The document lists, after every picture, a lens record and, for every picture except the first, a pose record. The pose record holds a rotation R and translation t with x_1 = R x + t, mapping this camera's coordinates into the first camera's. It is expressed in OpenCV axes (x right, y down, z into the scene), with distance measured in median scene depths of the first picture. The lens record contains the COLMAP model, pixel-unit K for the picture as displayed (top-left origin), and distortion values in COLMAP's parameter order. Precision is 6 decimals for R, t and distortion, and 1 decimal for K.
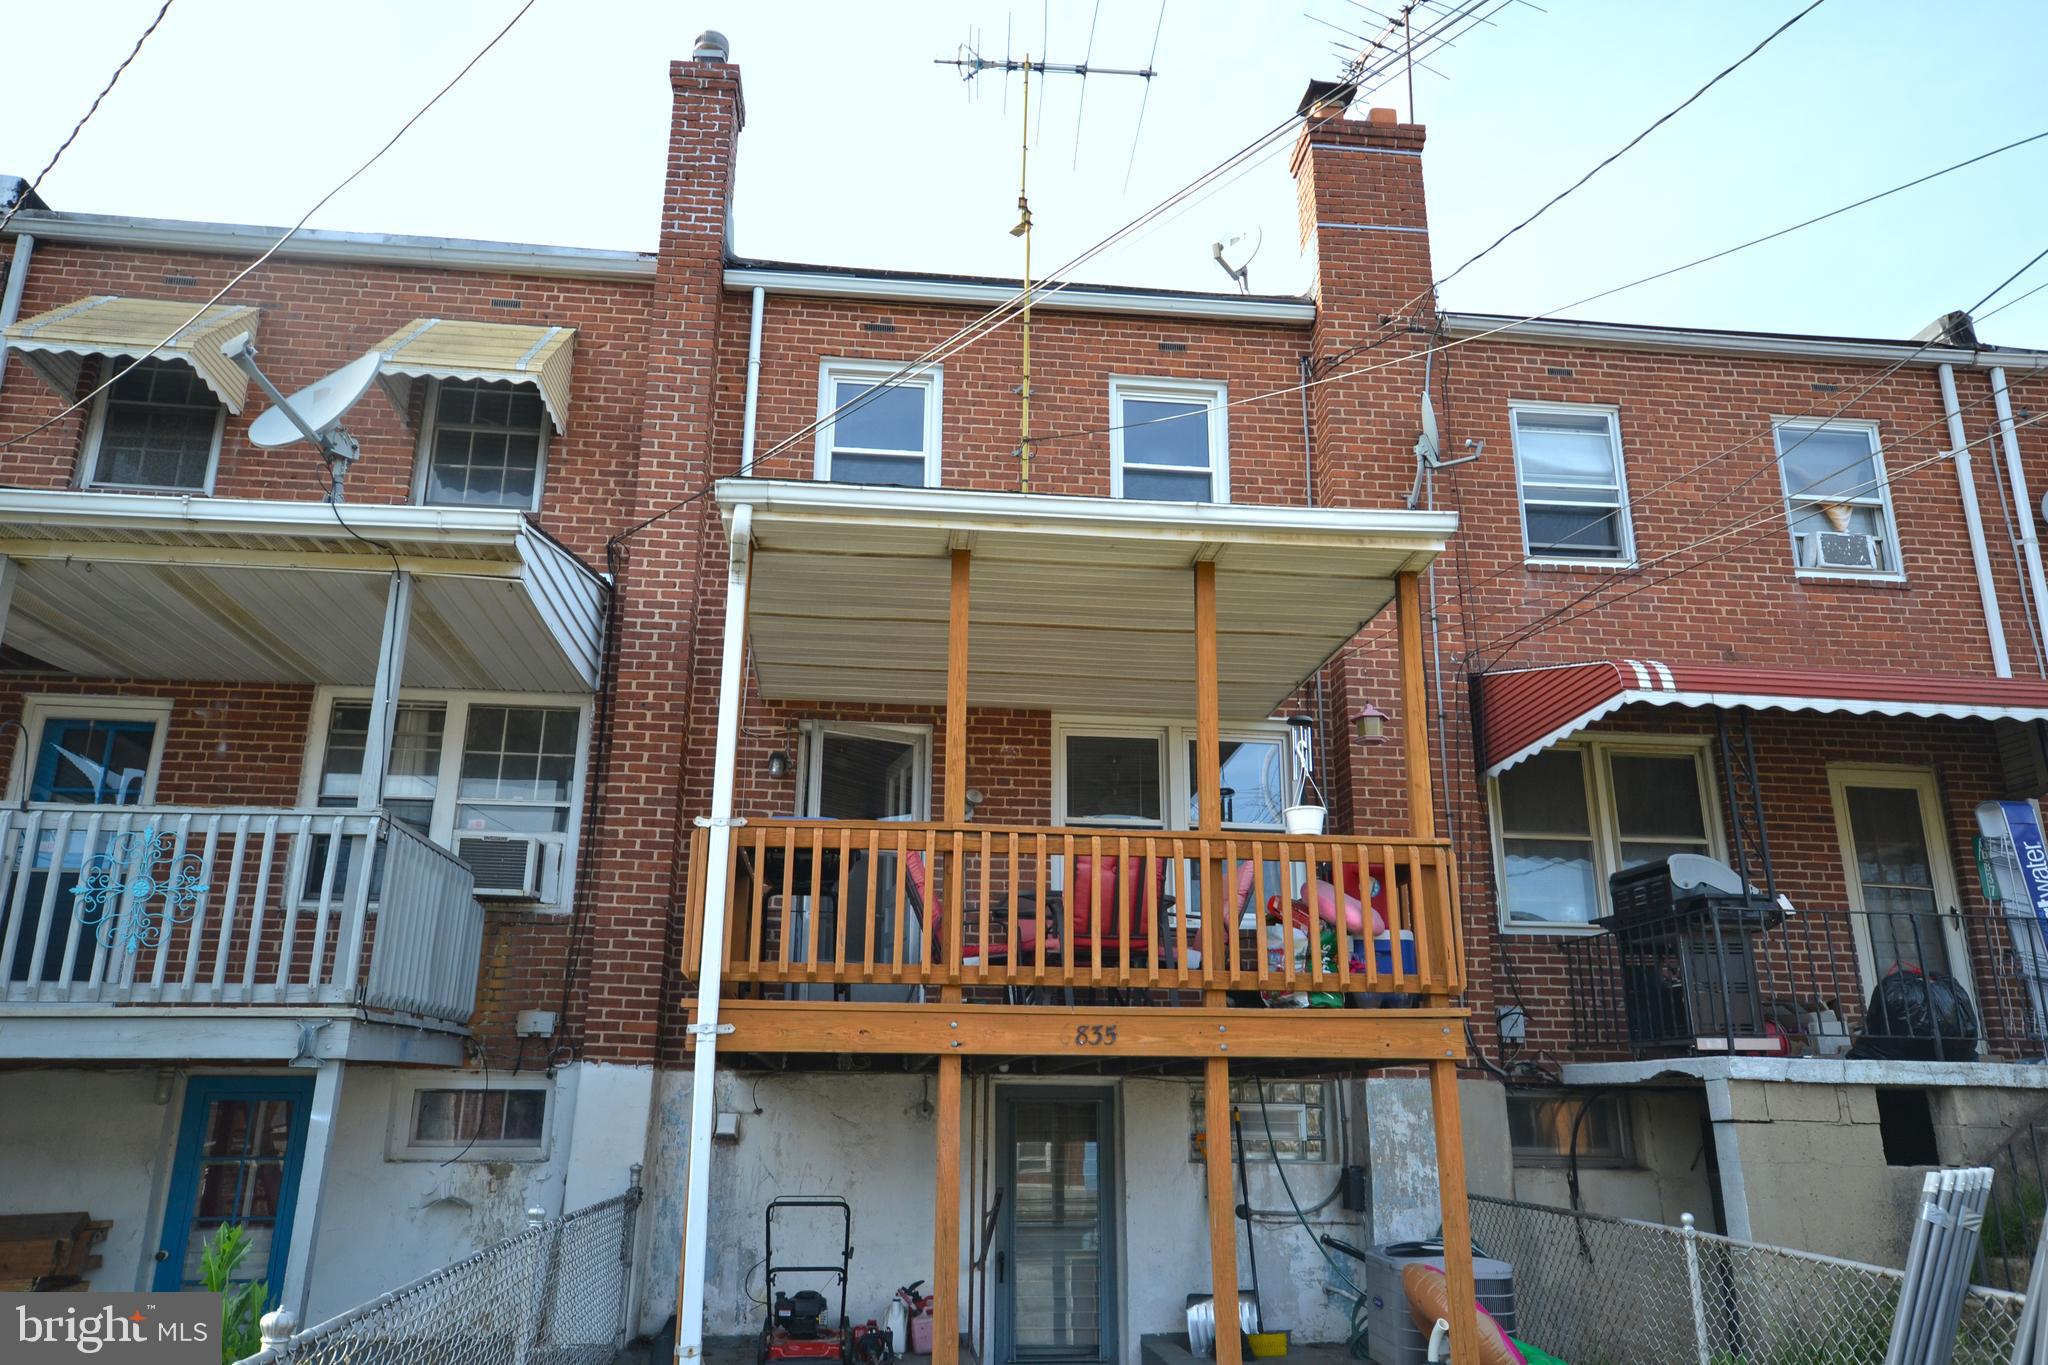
lens RADIAL K [[1433.4, 0, 1024.0], [0, 1433.4, 682.5], [0, 0, 1]] dist [0.000299, 0.033200]
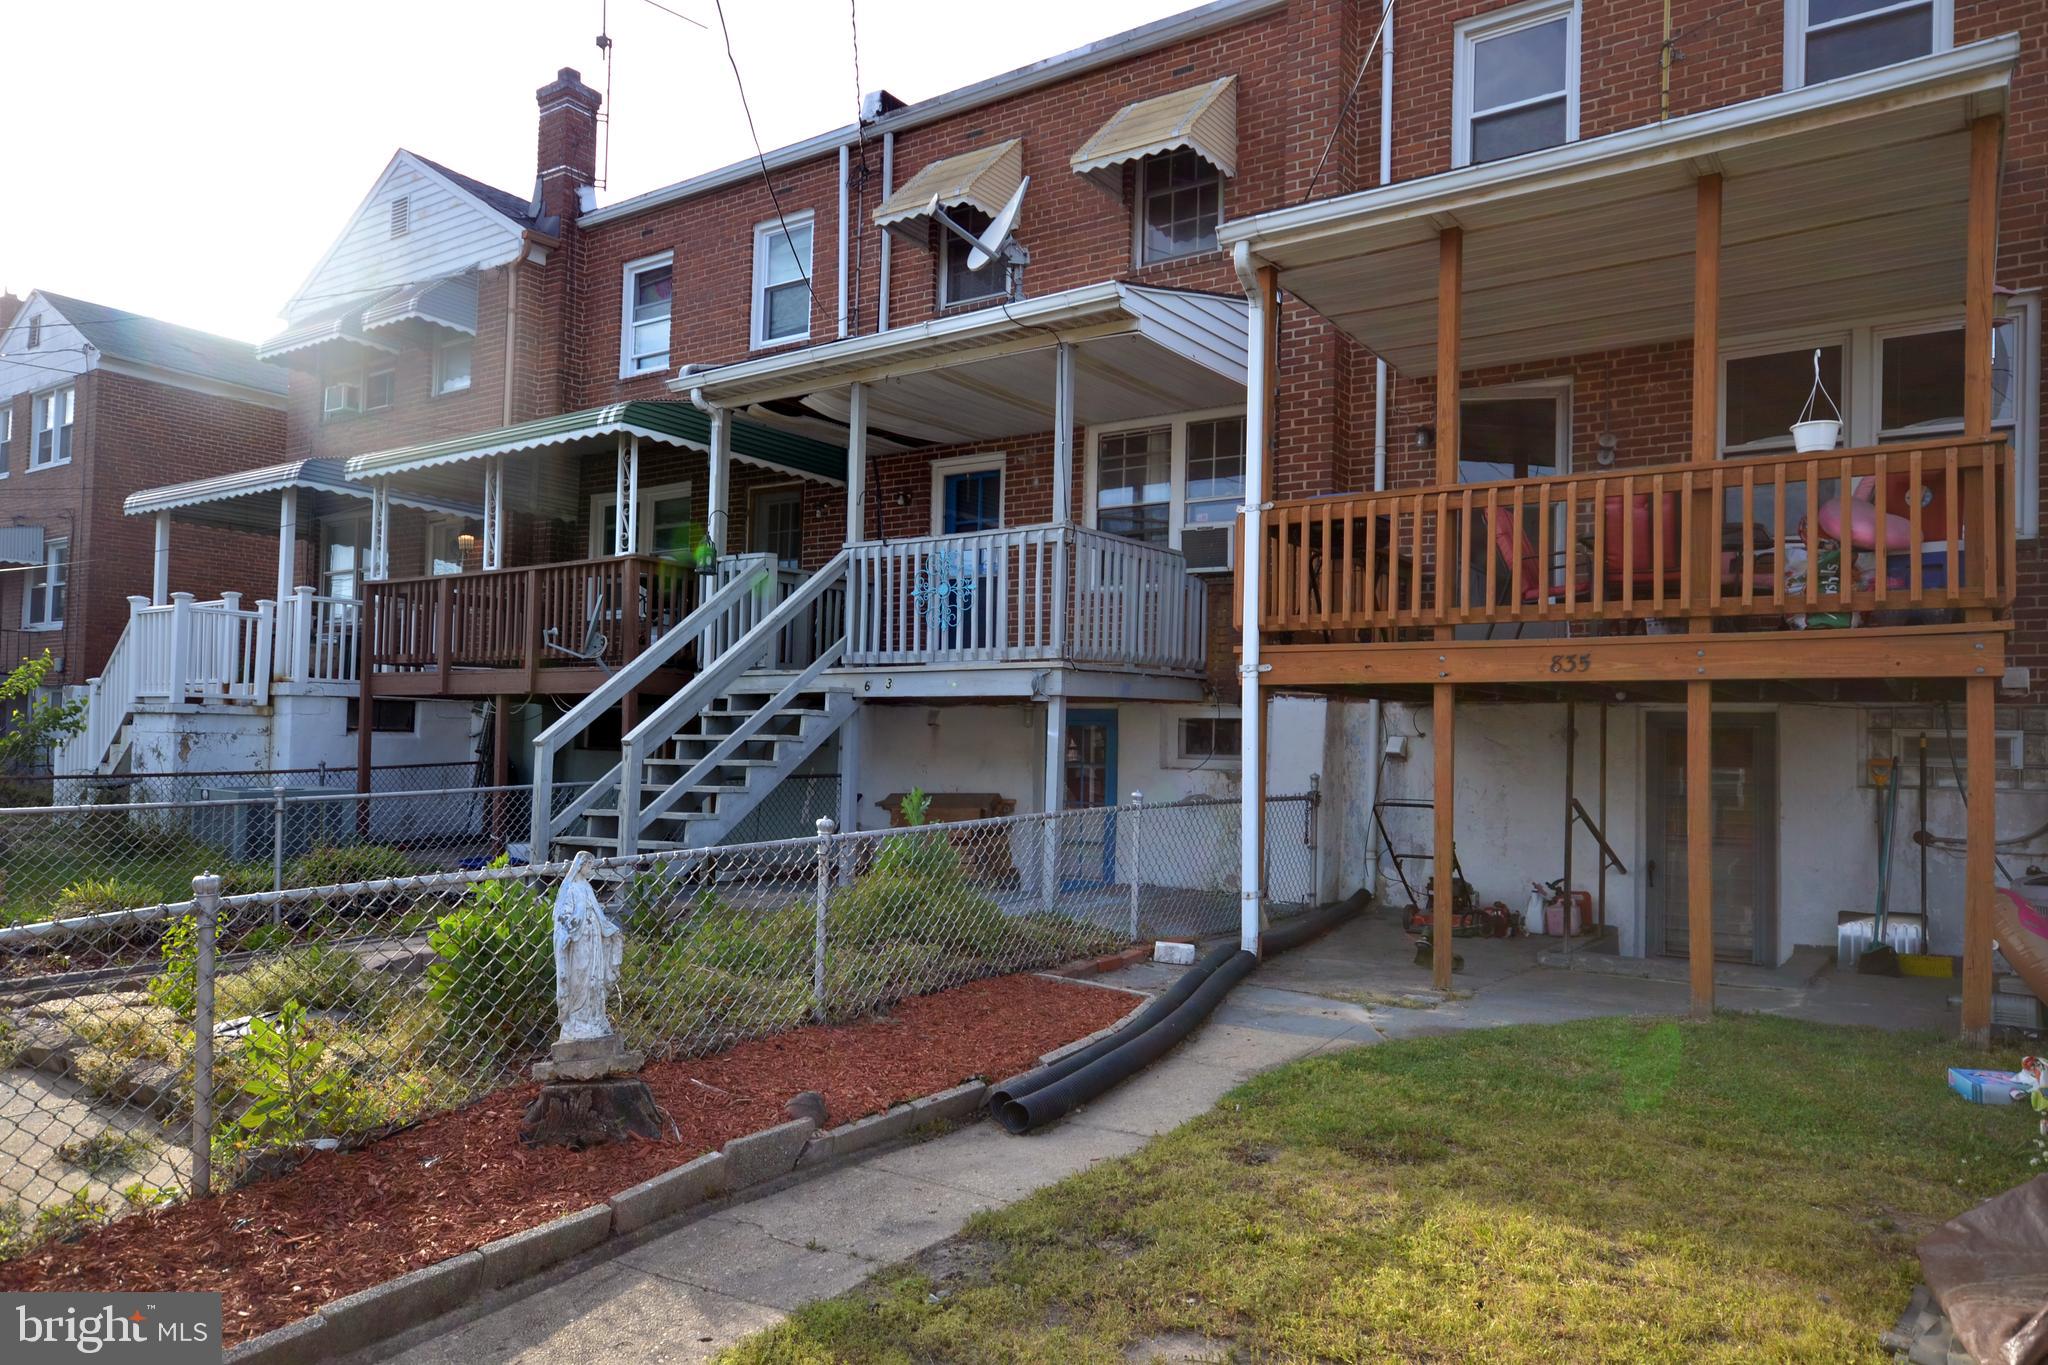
lens RADIAL K [[1433.4, 0, 1024.0], [0, 1433.4, 682.5], [0, 0, 1]] dist [0.000299, 0.033200]
pose [[0.739073, -0.023191, -0.673226, 0.384564], [0.182442, 0.968946, 0.166908, -0.000386], [0.648449, -0.246182, 0.720353, -0.056319]]
